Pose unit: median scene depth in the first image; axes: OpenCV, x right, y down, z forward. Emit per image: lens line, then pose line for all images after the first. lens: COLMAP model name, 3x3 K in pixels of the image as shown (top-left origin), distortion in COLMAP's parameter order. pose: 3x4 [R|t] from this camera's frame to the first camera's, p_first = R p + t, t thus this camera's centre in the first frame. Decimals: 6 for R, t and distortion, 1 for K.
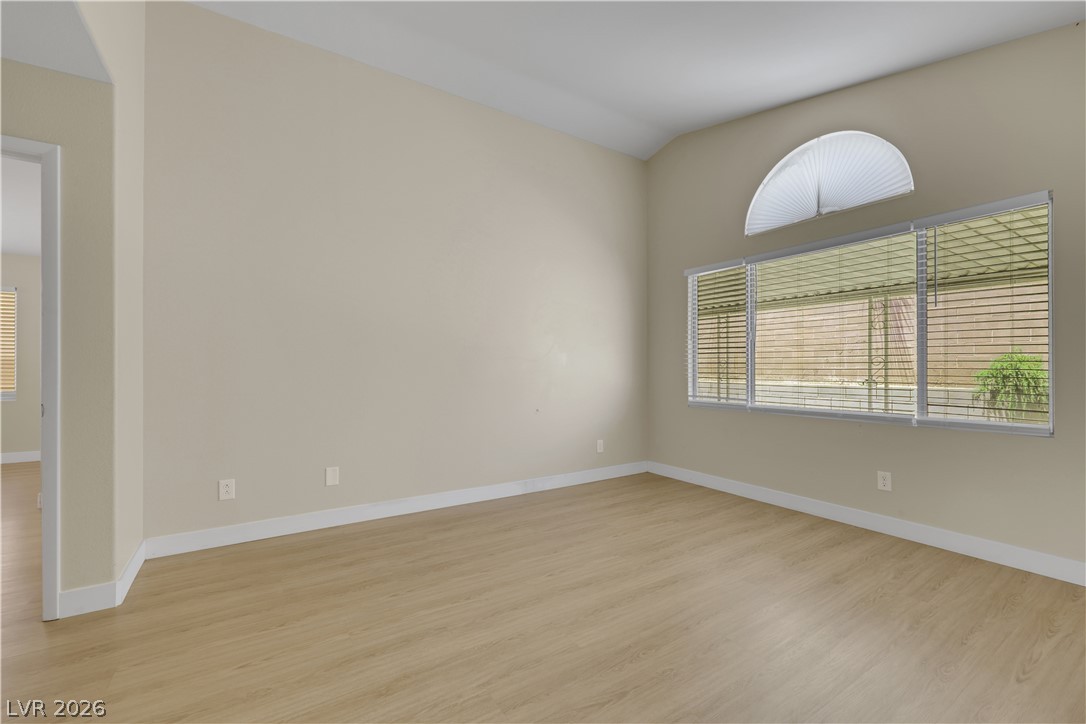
lens RADIAL K [[453.0, 0, 543.7], [0, 453.0, 351.9], [0, 0, 1]] dist [-0.001731, -0.000170]
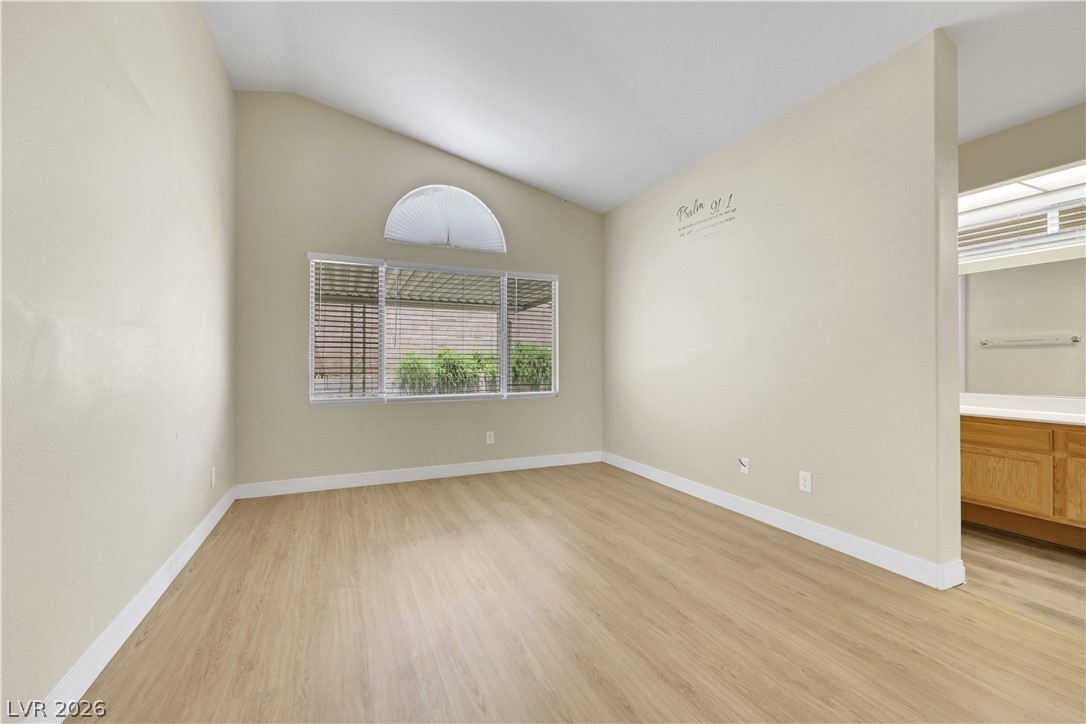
lens RADIAL K [[453.4, 0, 545.6], [0, 453.4, 359.4], [0, 0, 1]] dist [-0.000557, -0.000074]
pose [[0.138461, 0.008730, 0.990329, -0.627550], [-0.036770, 0.999317, -0.003668, 0.019358], [-0.989685, -0.035906, 0.138687, 0.539164]]
